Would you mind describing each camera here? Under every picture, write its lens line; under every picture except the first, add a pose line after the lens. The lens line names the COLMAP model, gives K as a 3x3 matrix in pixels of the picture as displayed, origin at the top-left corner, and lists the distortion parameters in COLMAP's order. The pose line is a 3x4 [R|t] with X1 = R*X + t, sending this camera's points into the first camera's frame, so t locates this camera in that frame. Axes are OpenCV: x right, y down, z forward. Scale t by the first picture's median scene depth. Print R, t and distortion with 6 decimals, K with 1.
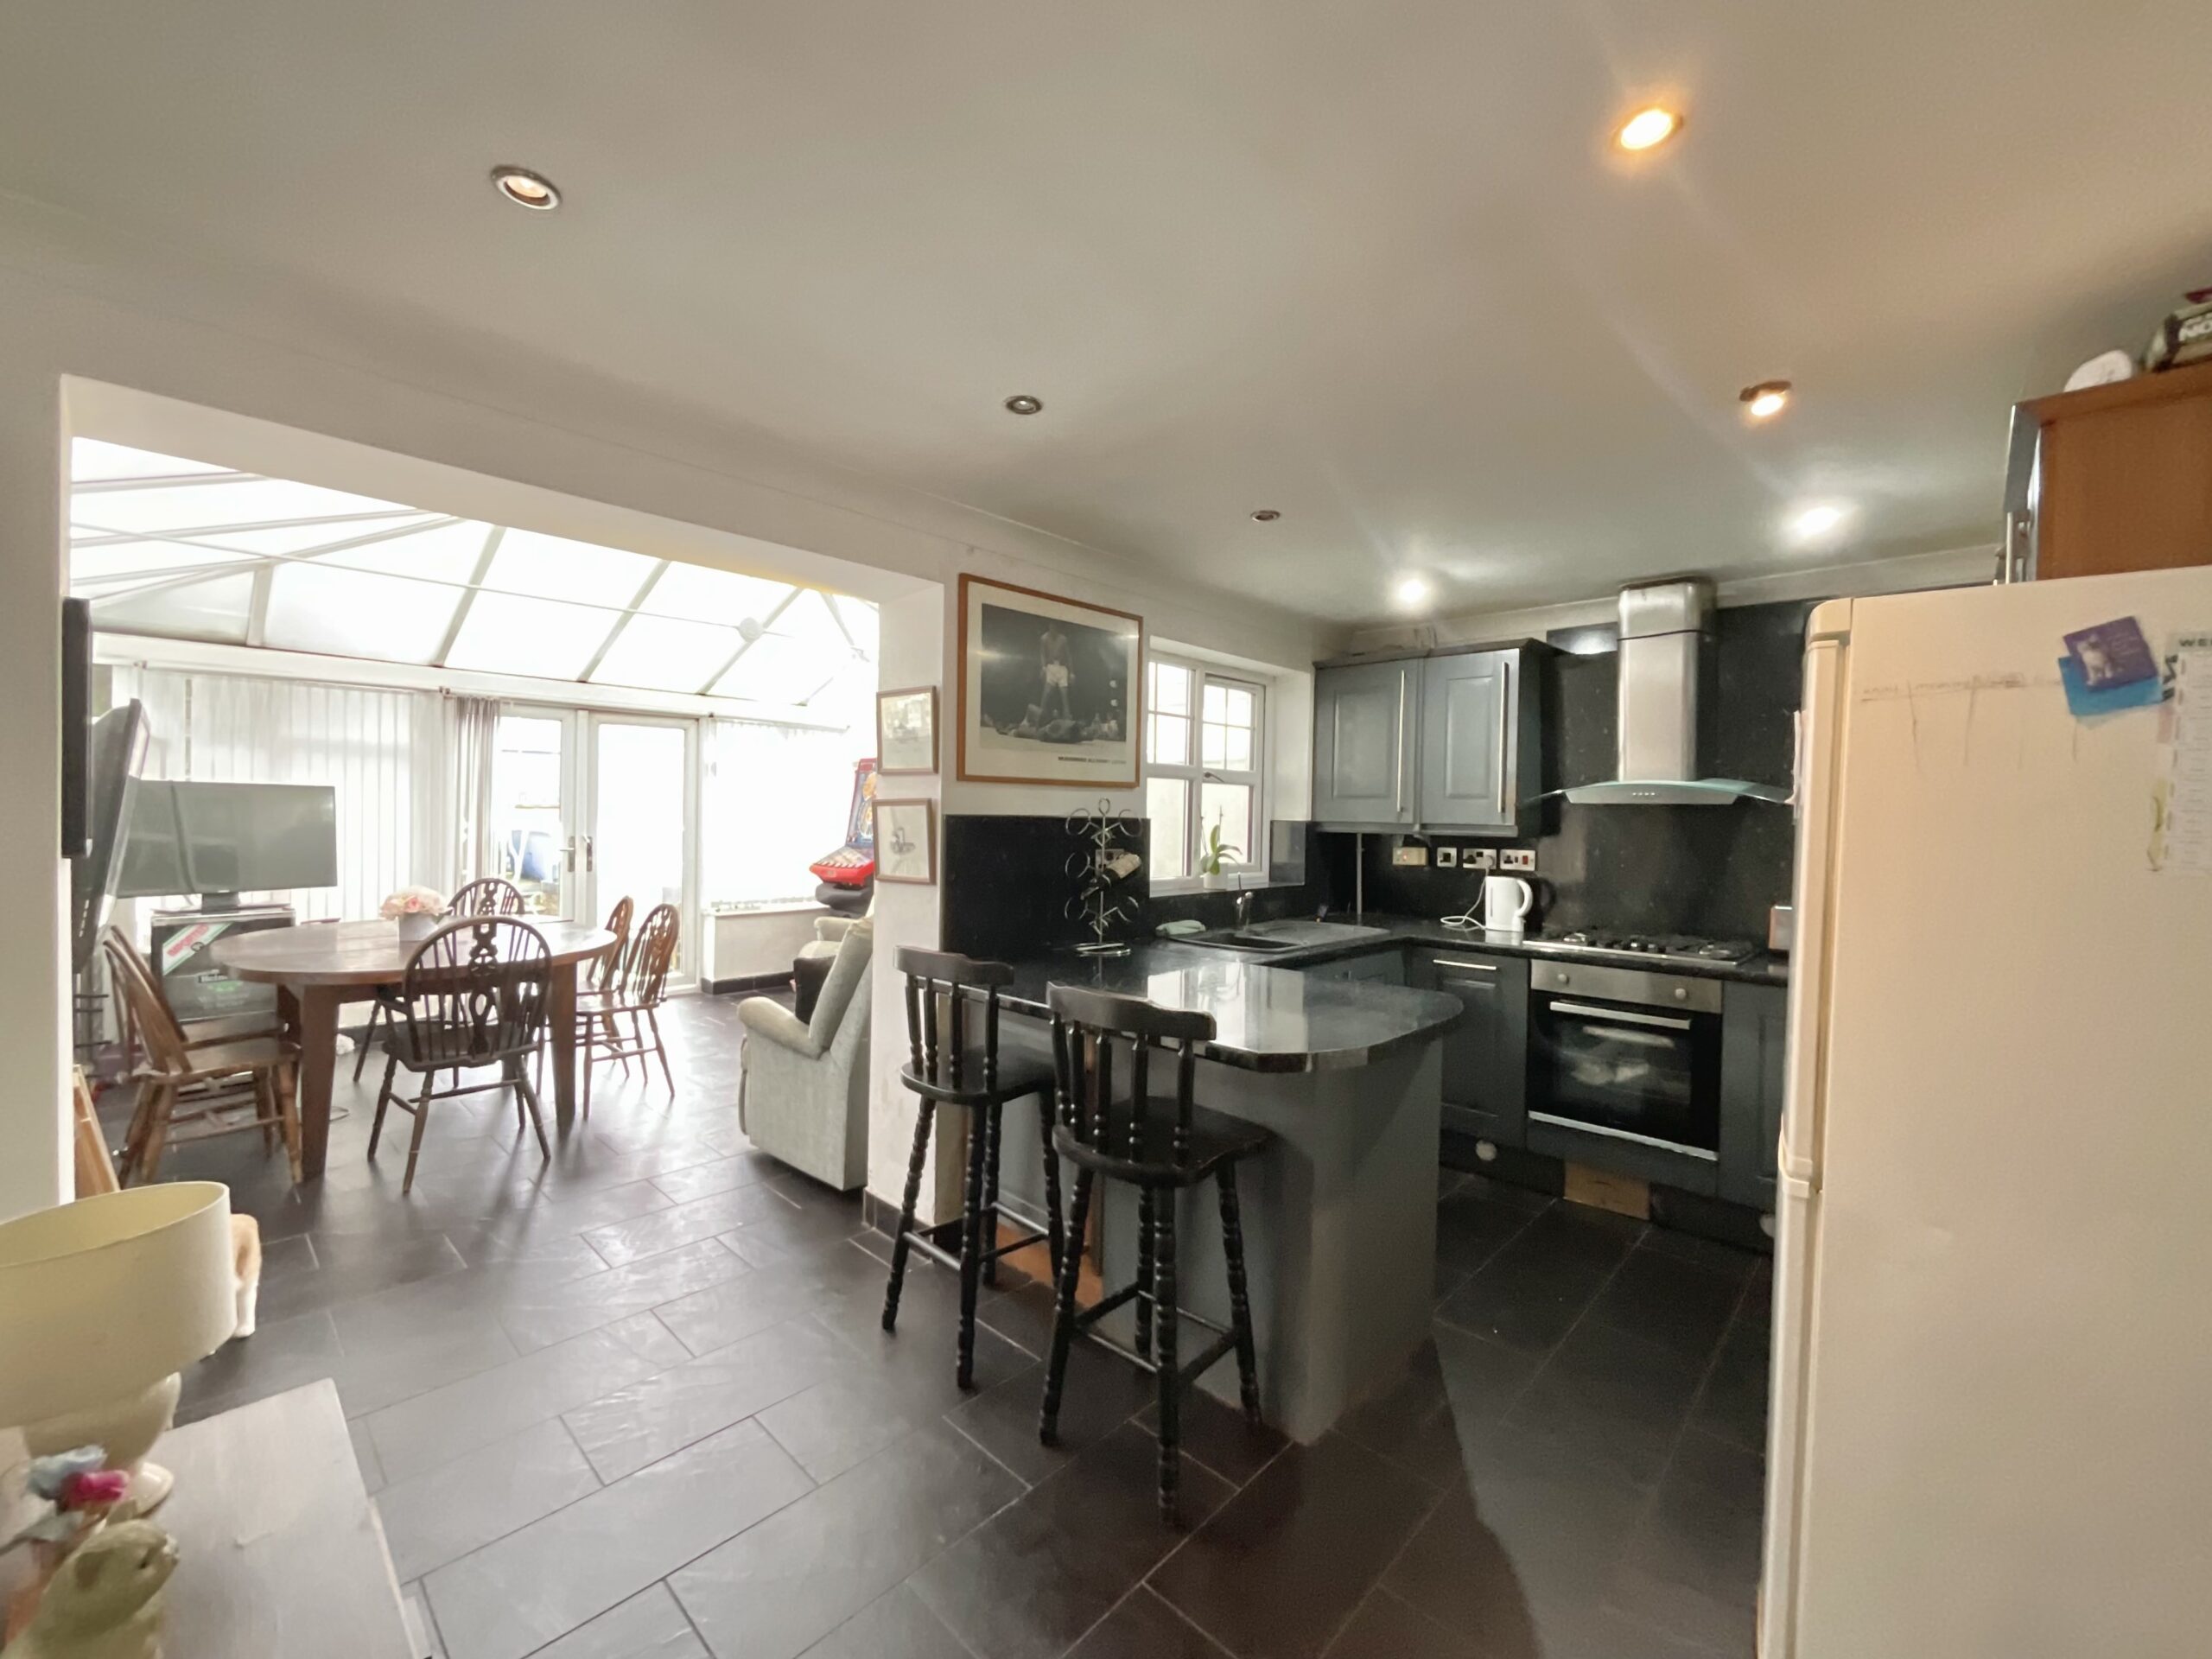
lens RADIAL K [[901.4, 0, 1106.0], [0, 901.4, 829.5], [0, 0, 1]] dist [0.000733, 0.000468]
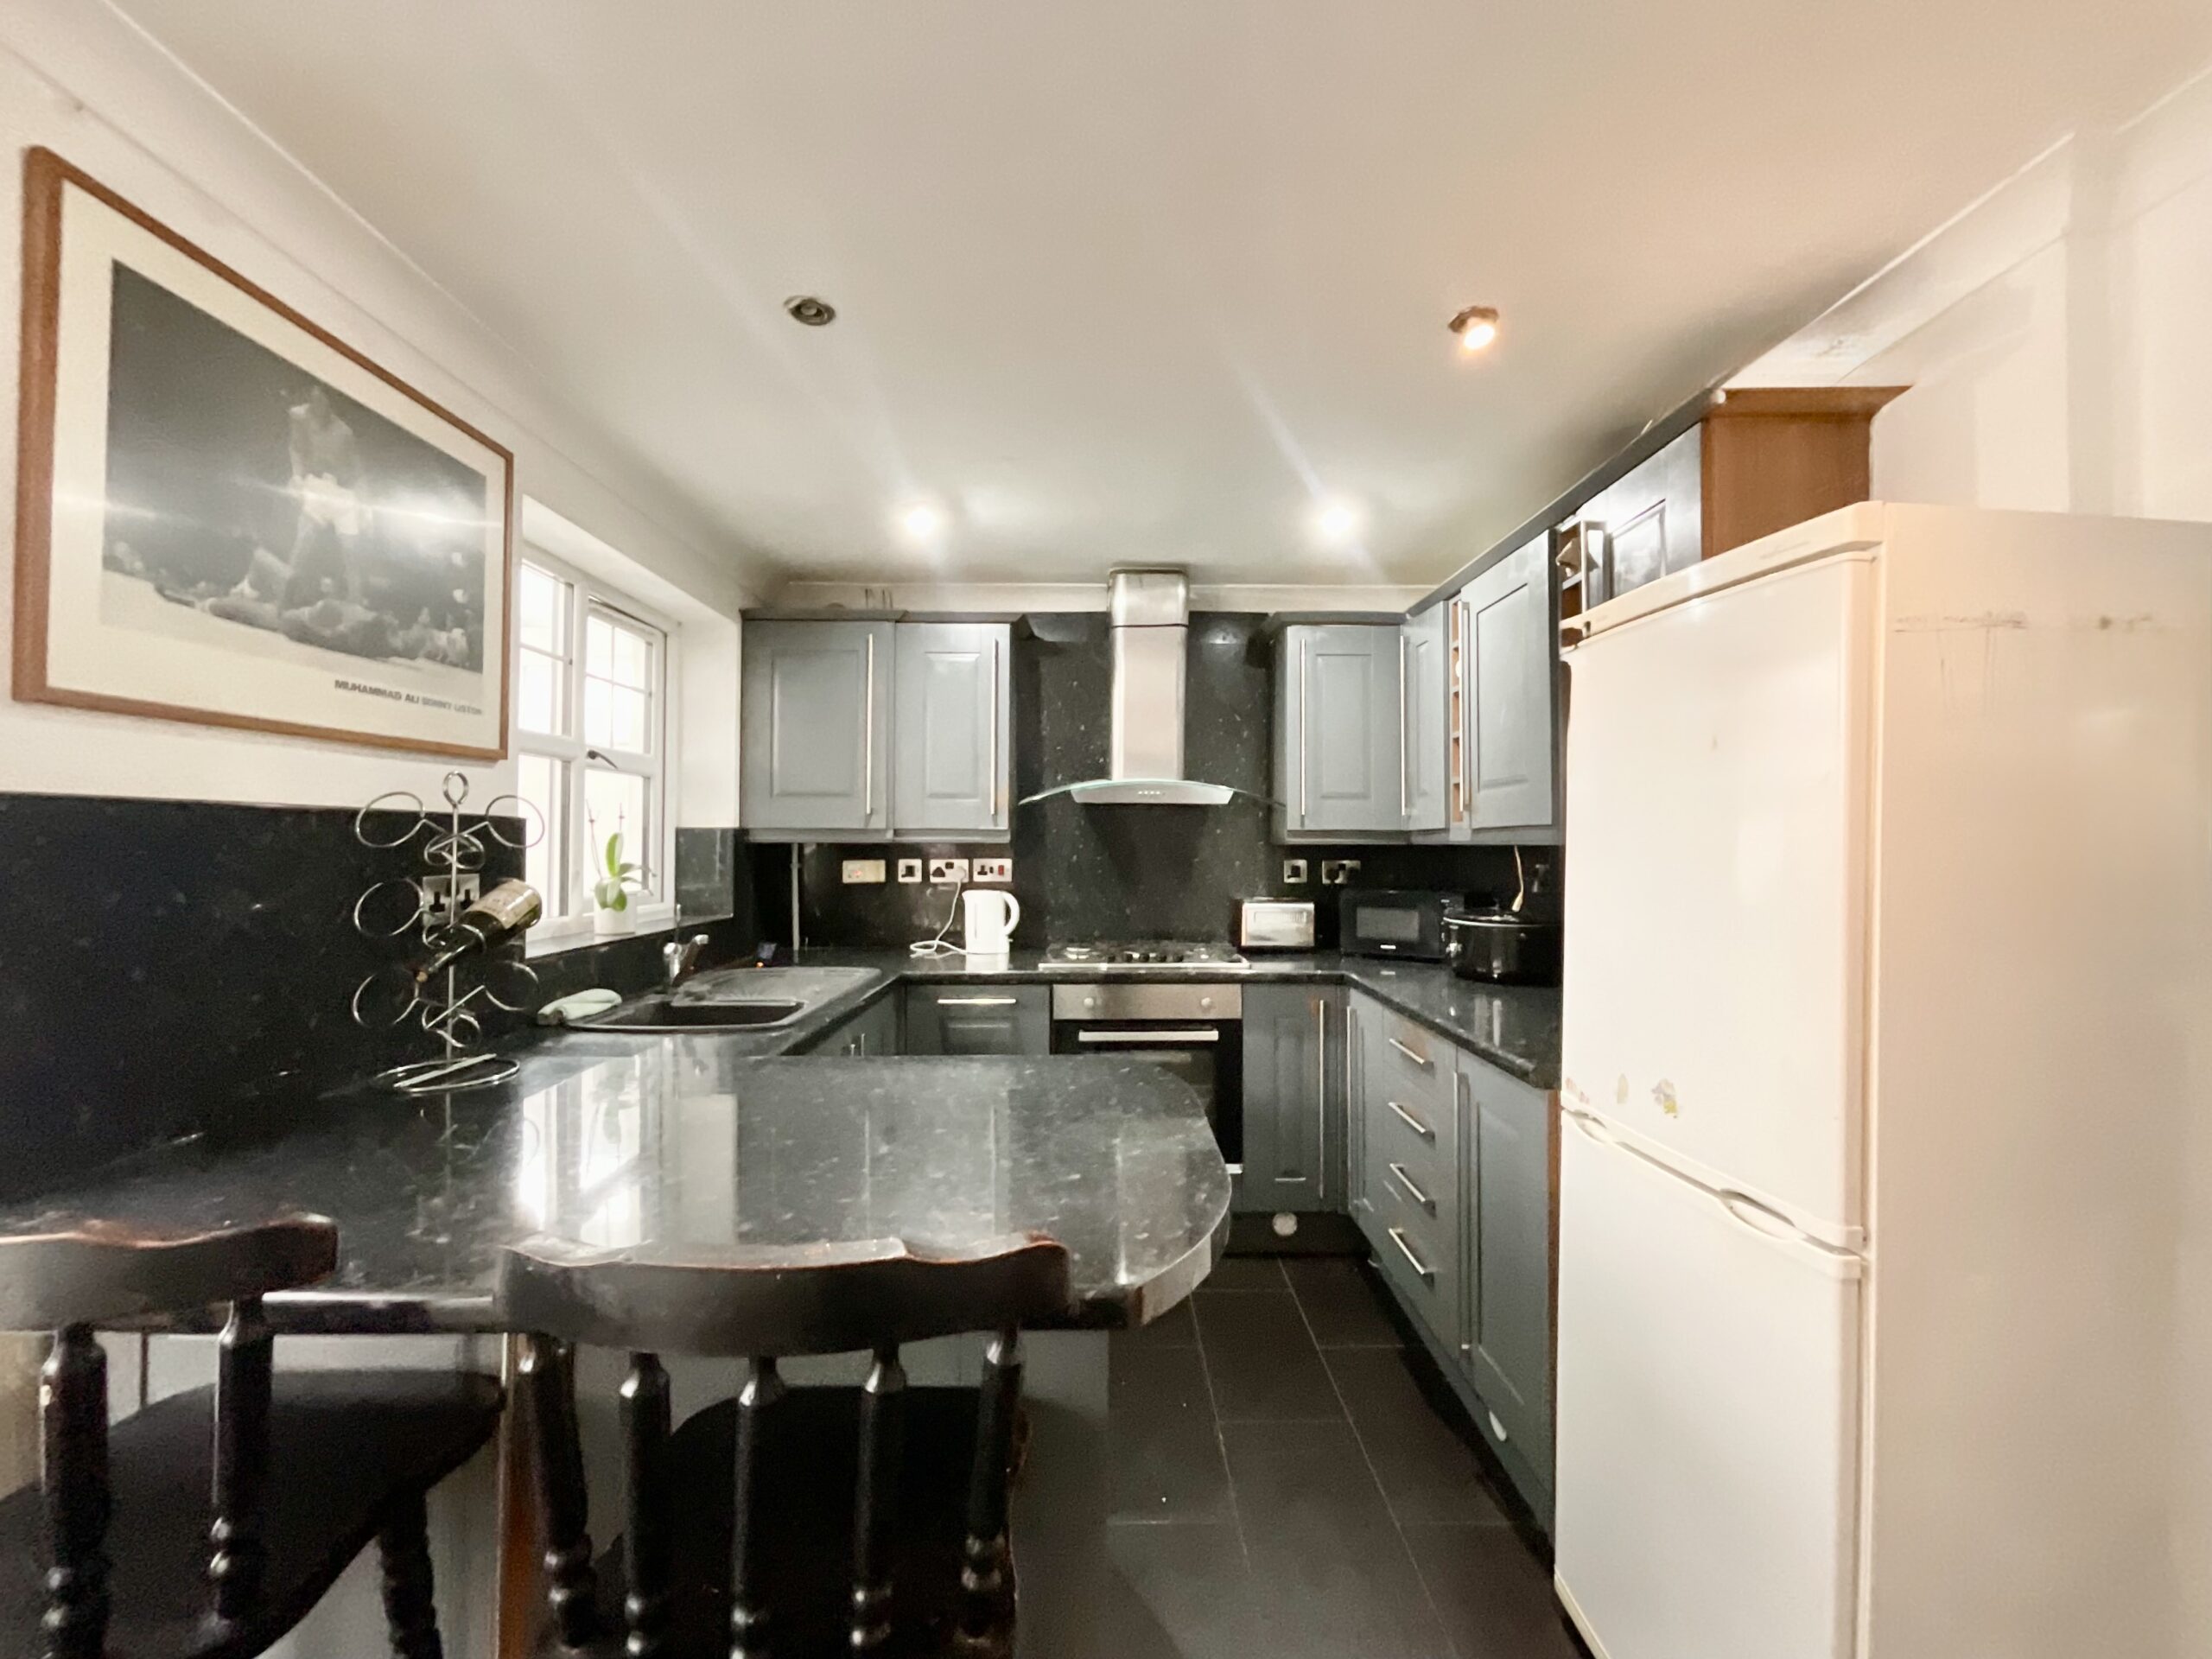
lens RADIAL K [[901.4, 0, 1106.0], [0, 901.4, 829.5], [0, 0, 1]] dist [0.000733, 0.000468]
pose [[0.719265, -0.004919, 0.694719, -0.075956], [0.020959, 0.999673, -0.014622, 0.010051], [-0.694420, 0.025078, 0.719133, 0.324064]]
